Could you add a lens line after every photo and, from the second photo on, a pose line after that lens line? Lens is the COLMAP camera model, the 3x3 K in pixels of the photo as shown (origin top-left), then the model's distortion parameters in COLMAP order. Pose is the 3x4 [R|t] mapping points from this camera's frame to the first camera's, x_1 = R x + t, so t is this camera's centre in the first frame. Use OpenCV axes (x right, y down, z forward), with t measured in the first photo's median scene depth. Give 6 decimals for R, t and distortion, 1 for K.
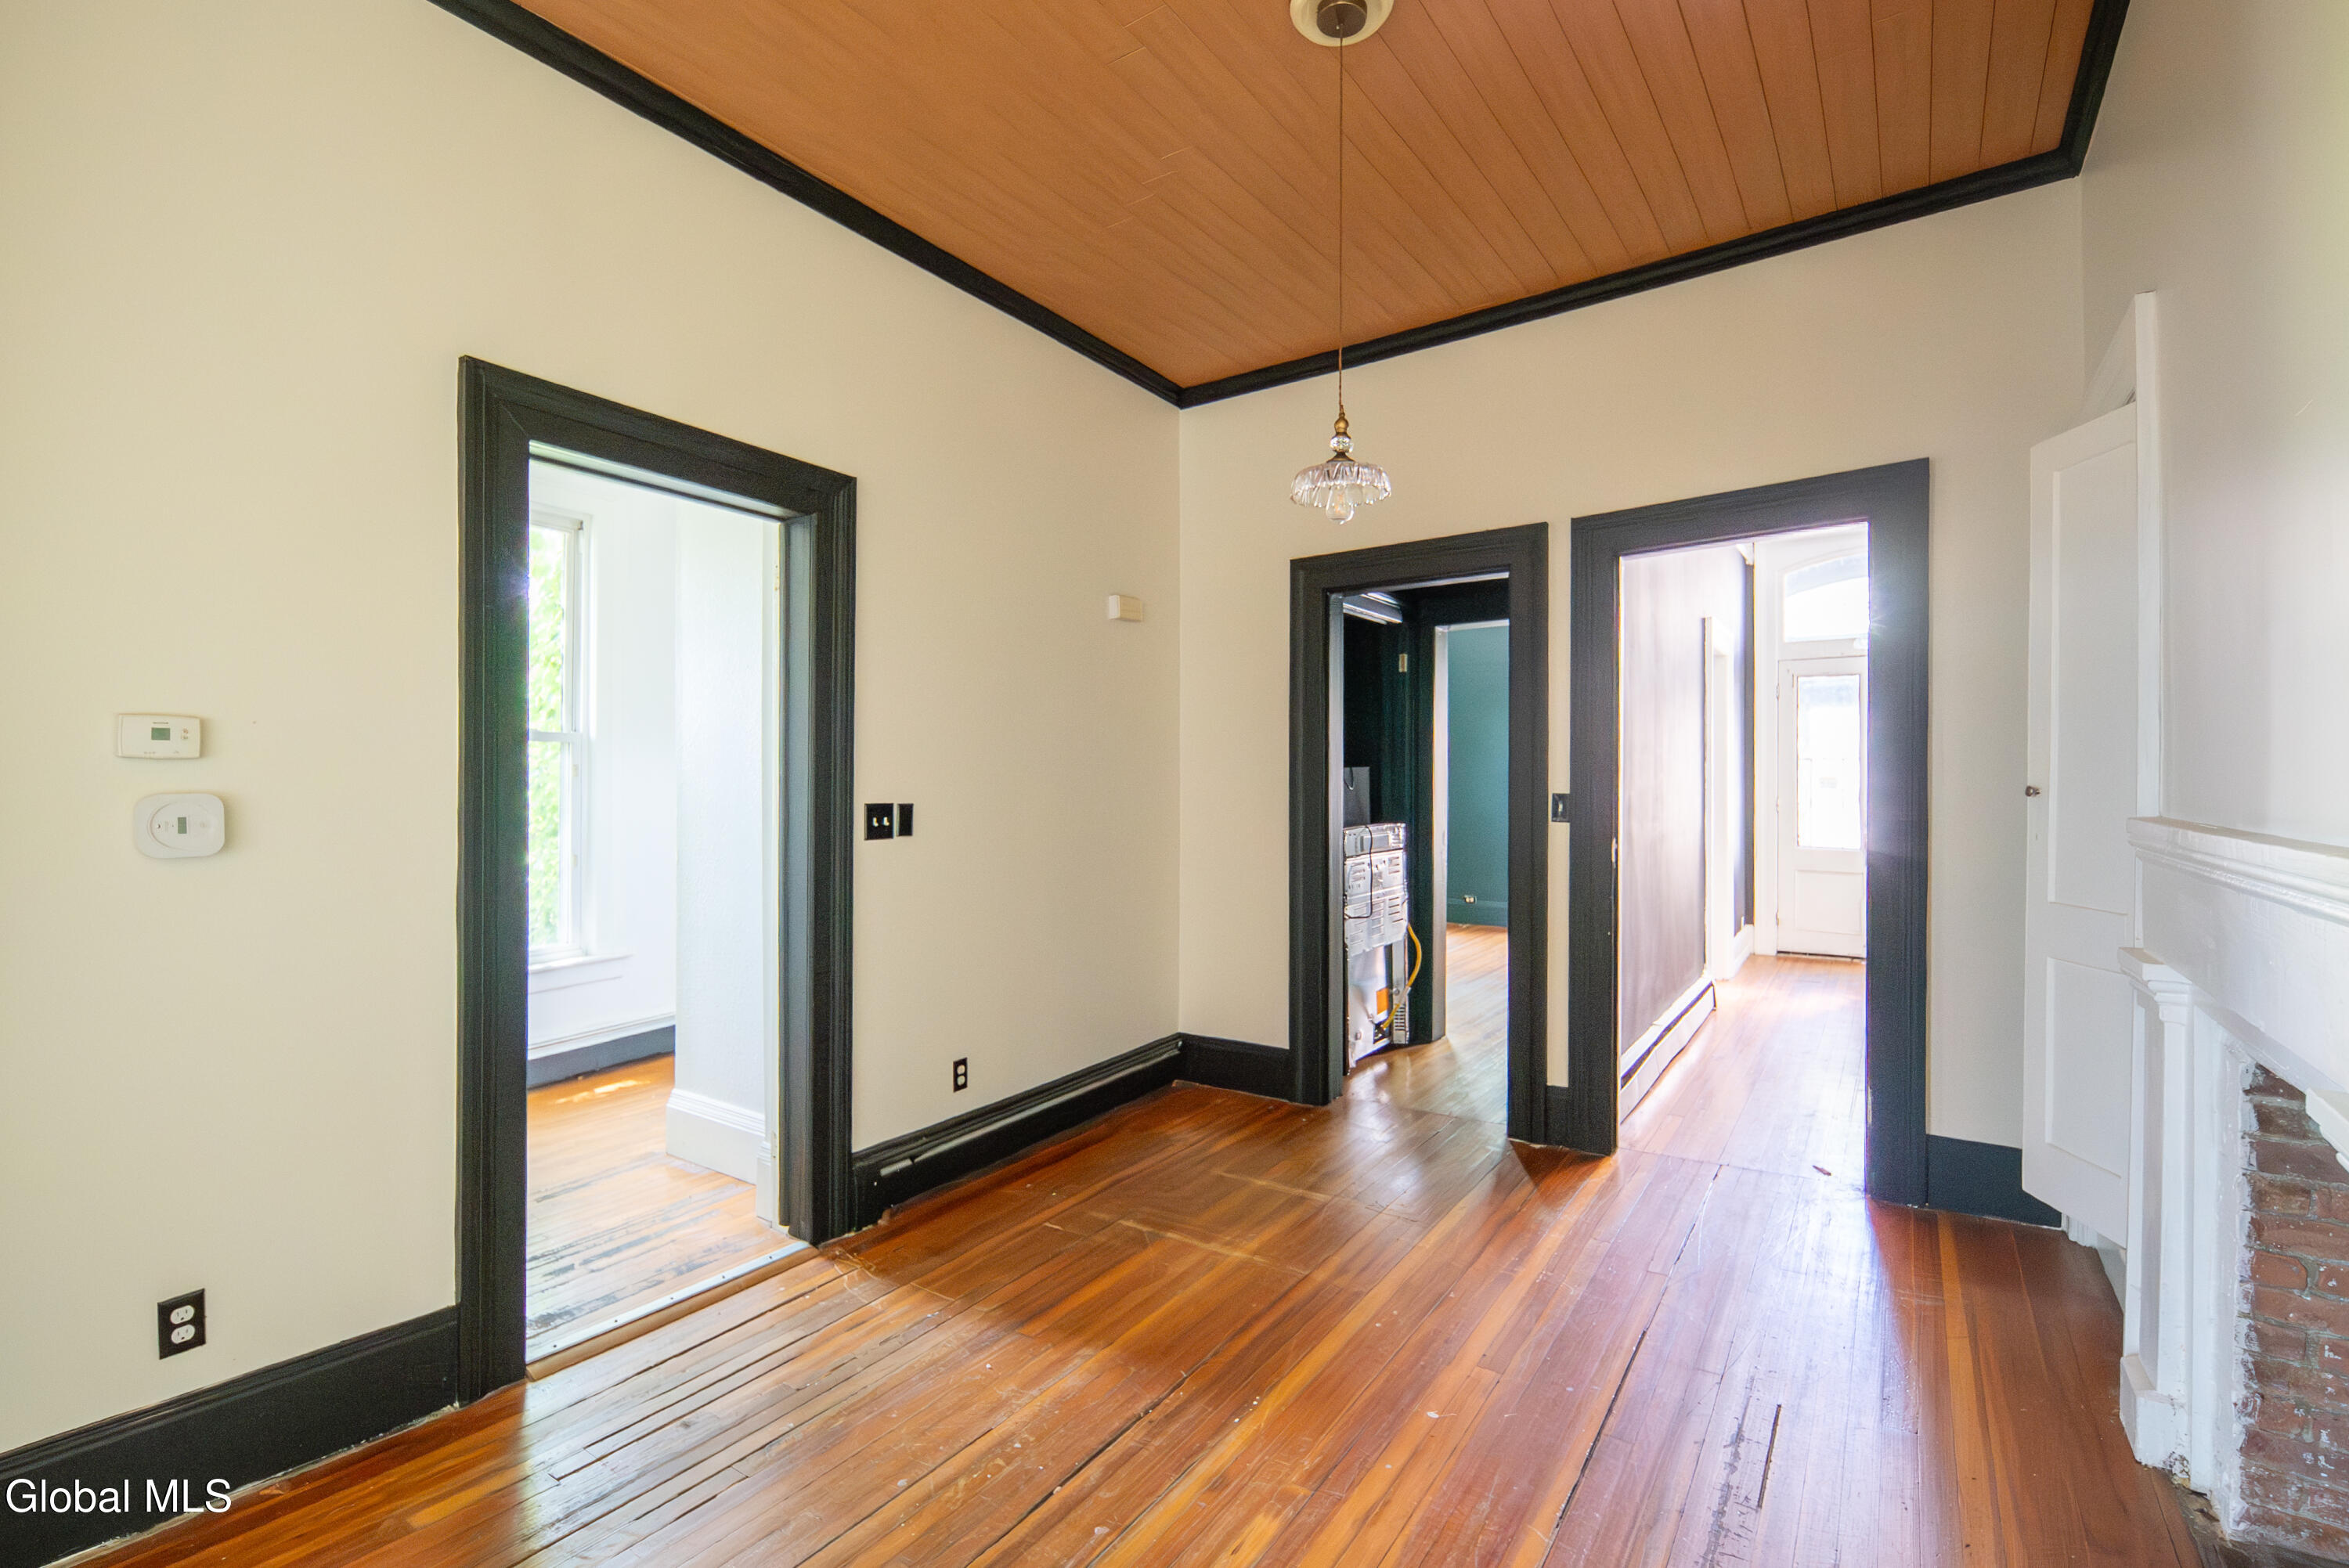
lens RADIAL K [[1035.9, 0, 1166.2], [0, 1035.9, 791.9], [0, 0, 1]] dist [0.002525, -0.000412]
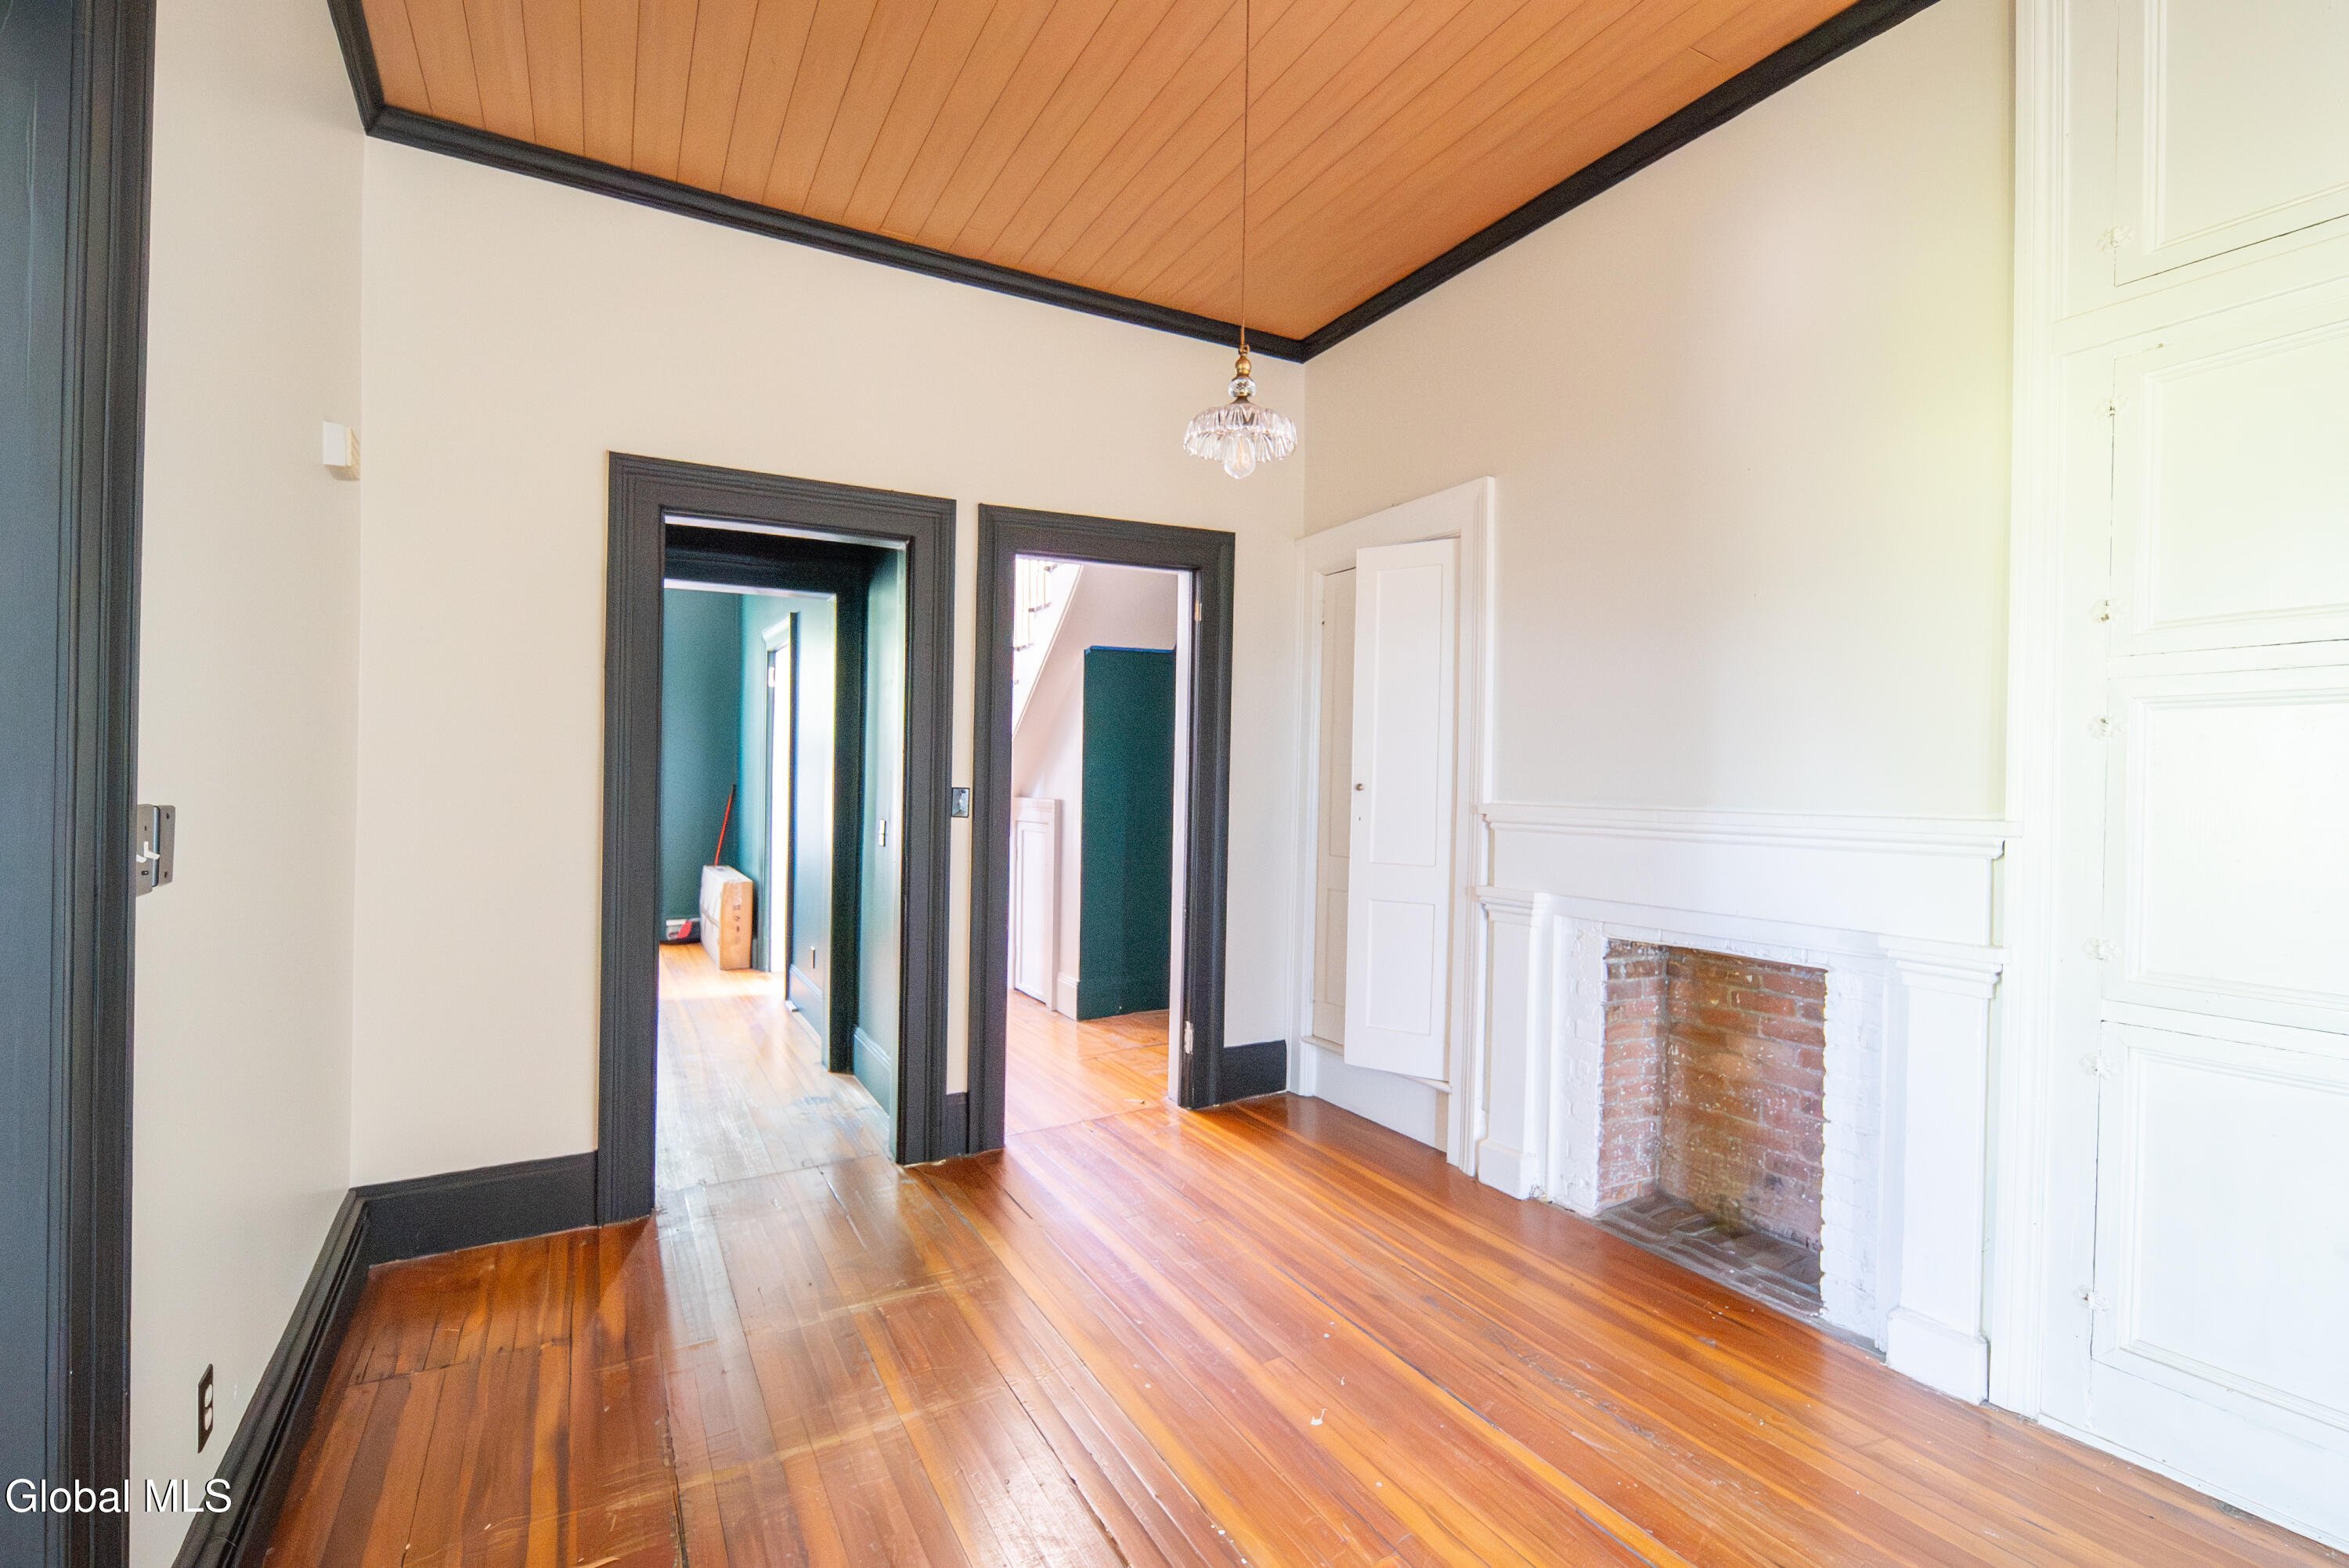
lens RADIAL K [[1035.9, 0, 1166.2], [0, 1035.9, 791.9], [0, 0, 1]] dist [0.002525, -0.000412]
pose [[0.437009, 0.001926, 0.899455, -0.420958], [-0.006835, 0.999976, 0.001179, 0.003950], [-0.899431, -0.006663, 0.437011, 0.433837]]
